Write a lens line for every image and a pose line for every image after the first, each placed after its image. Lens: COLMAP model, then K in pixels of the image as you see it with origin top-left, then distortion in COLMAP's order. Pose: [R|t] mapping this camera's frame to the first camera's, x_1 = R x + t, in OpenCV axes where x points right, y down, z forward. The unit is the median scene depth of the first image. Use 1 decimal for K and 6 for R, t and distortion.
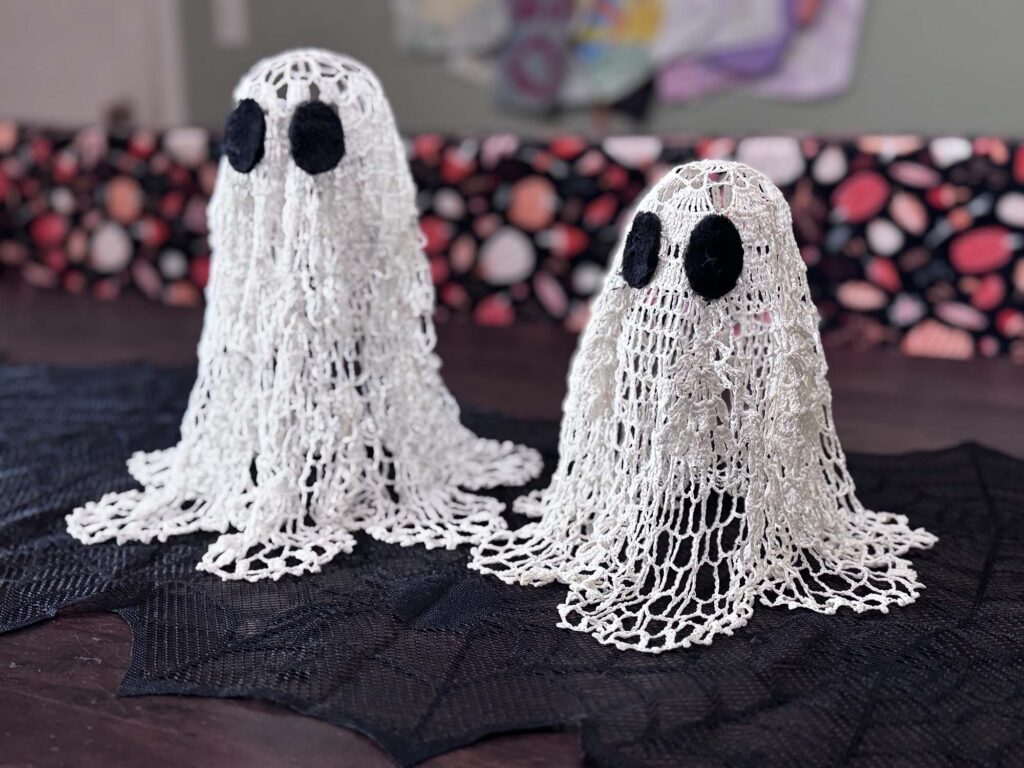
lens RADIAL K [[1204.2, 0, 513.6], [0, 1204.2, 382.9], [0, 0, 1]] dist [0.231050, -0.604755]
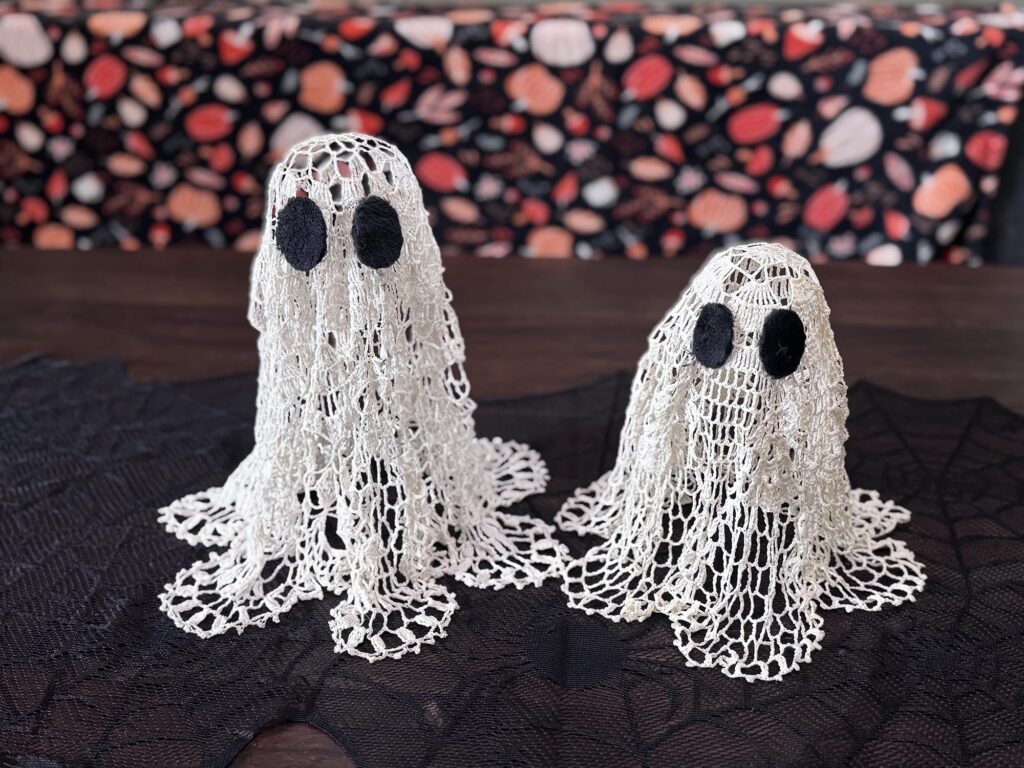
lens RADIAL K [[1204.2, 0, 513.6], [0, 1204.2, 382.9], [0, 0, 1]] dist [0.231050, -0.604755]
pose [[0.951518, -0.136263, 0.275764, -0.351972], [0.076784, 0.973364, 0.216027, -0.289953], [-0.297855, -0.184379, 0.936636, -0.031801]]
